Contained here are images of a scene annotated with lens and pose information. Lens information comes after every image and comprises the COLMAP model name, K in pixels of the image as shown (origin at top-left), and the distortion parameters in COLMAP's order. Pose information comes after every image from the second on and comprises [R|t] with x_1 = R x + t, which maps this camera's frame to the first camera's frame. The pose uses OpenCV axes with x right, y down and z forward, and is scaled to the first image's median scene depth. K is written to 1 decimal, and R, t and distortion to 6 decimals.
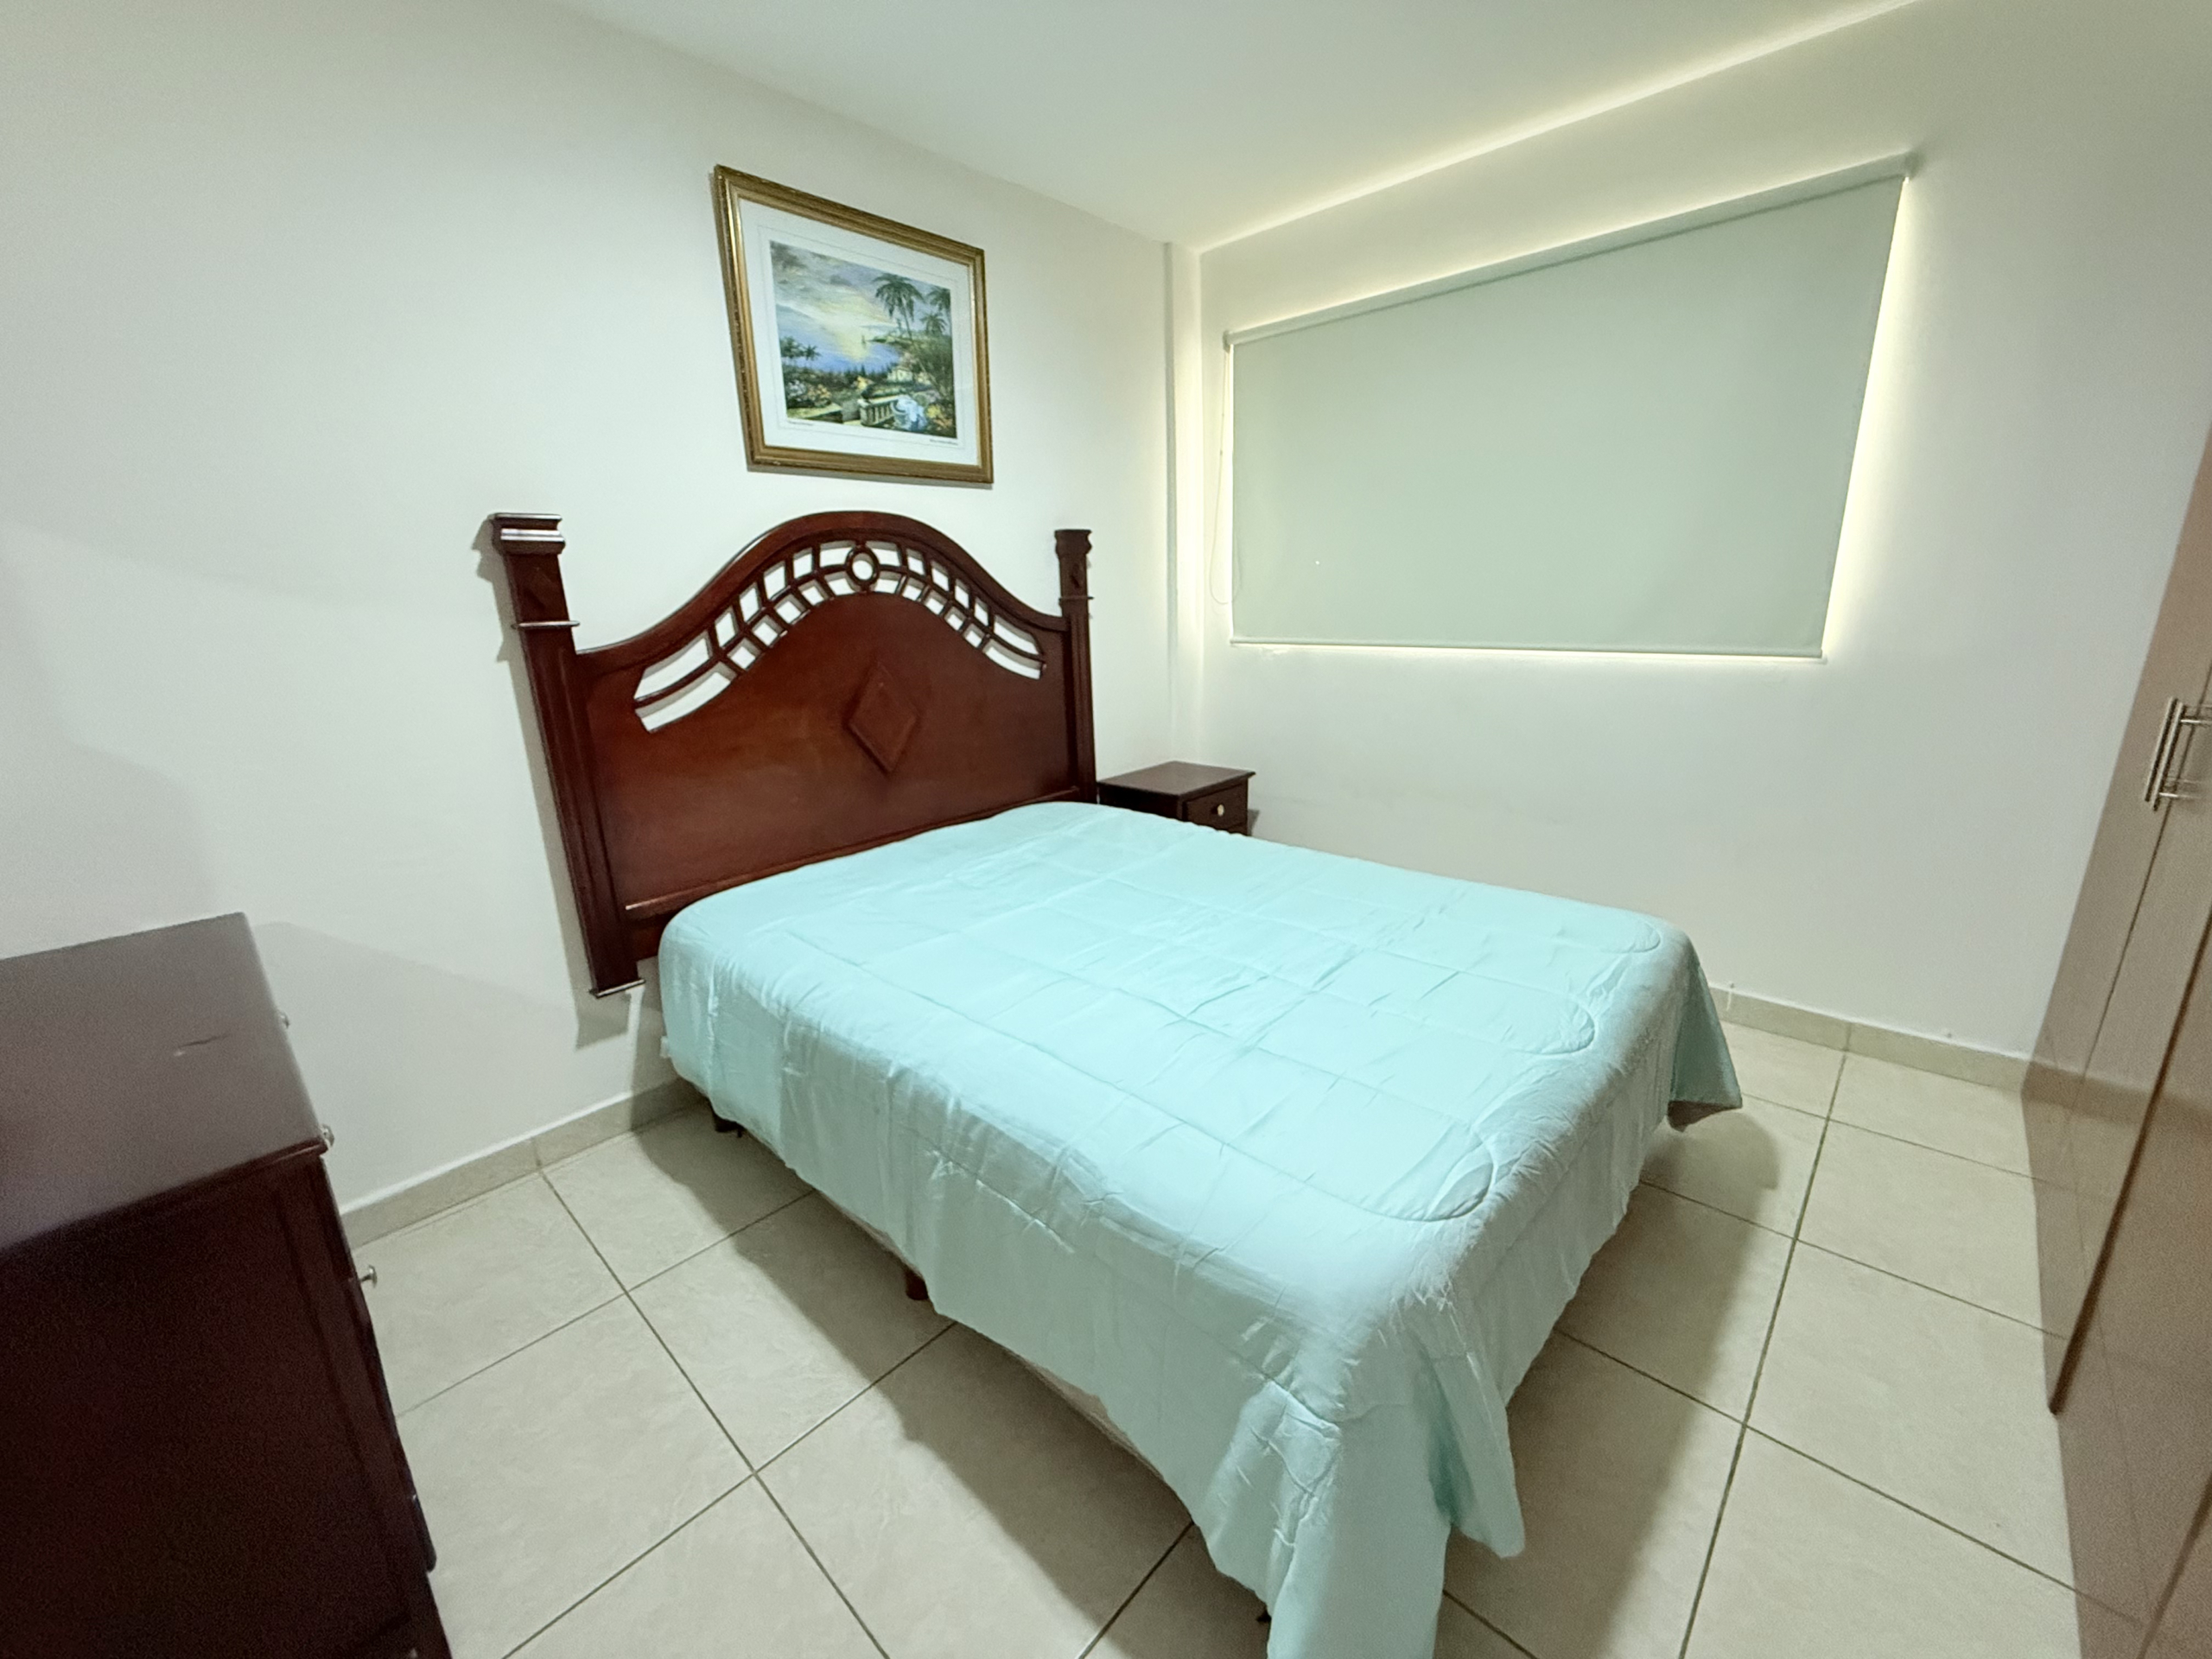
lens RADIAL K [[877.5, 0, 1103.1], [0, 877.5, 810.2], [0, 0, 1]] dist [-0.000712, 0.000046]
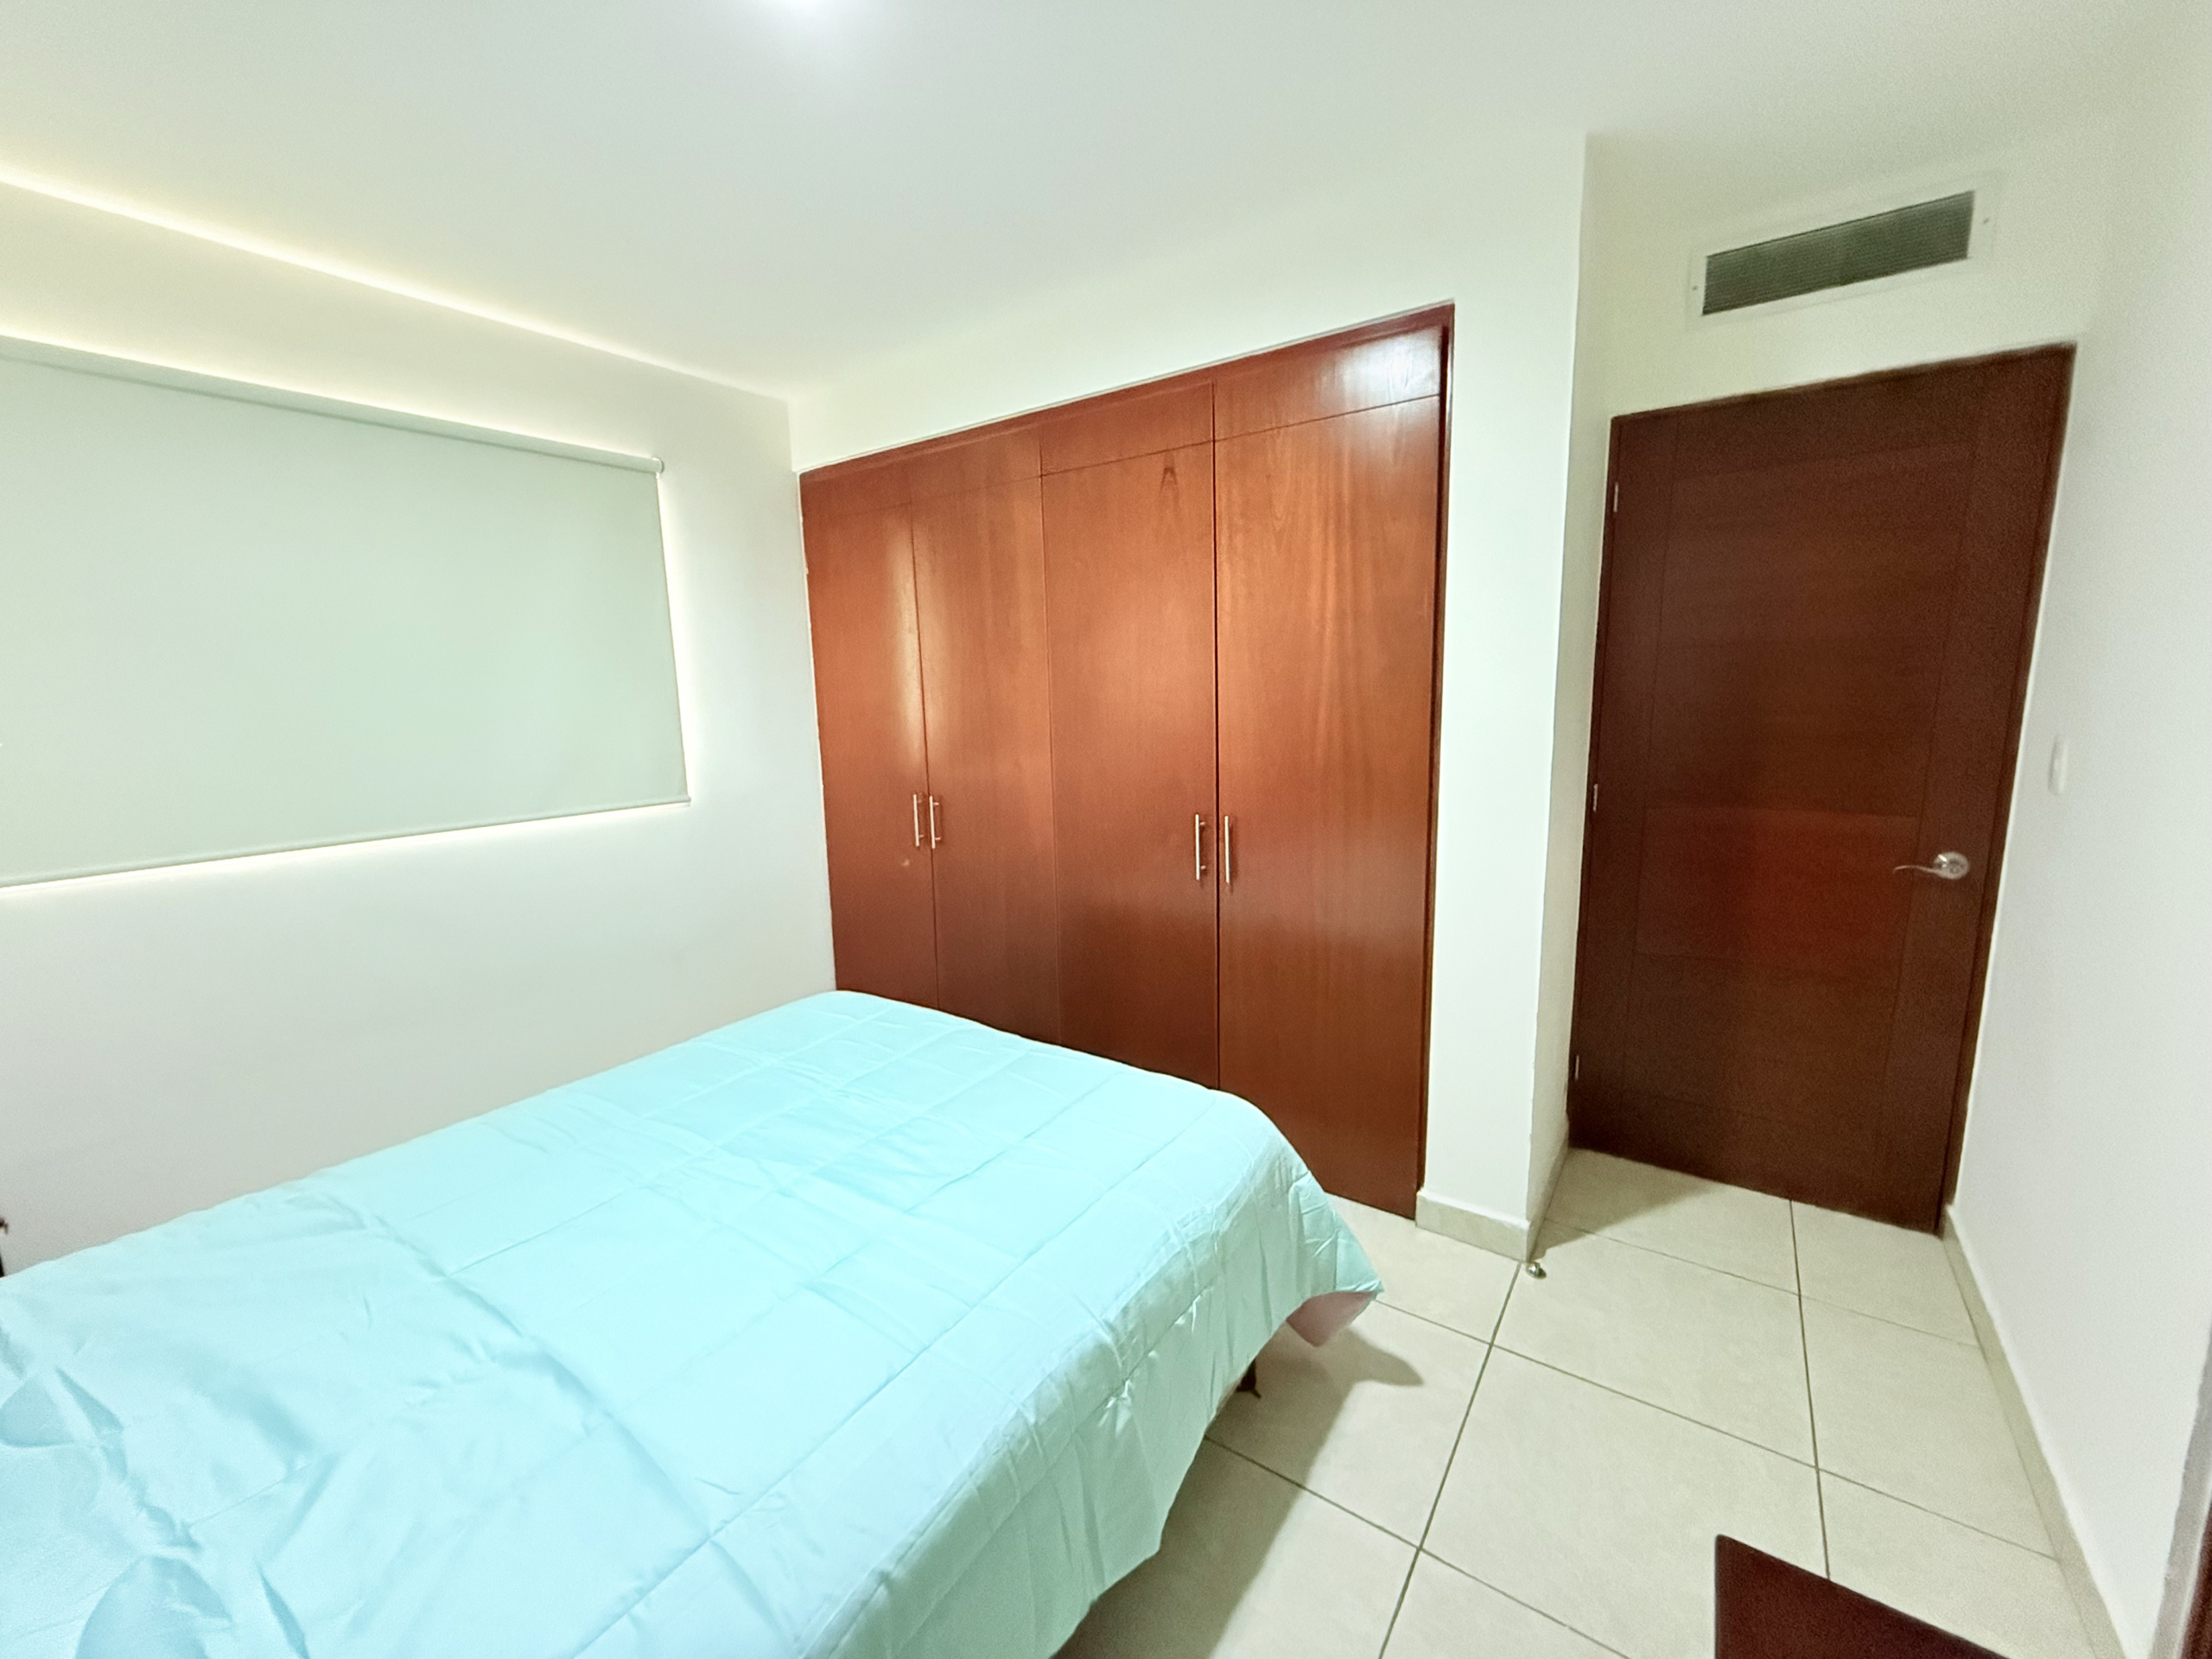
lens RADIAL K [[877.5, 0, 1108.2], [0, 877.5, 822.5], [0, 0, 1]] dist [-0.000712, 0.000046]
pose [[-0.131314, -0.121105, 0.983916, -0.648844], [0.280281, 0.947480, 0.154026, -0.196573], [-0.950894, 0.295999, -0.090474, 0.595473]]
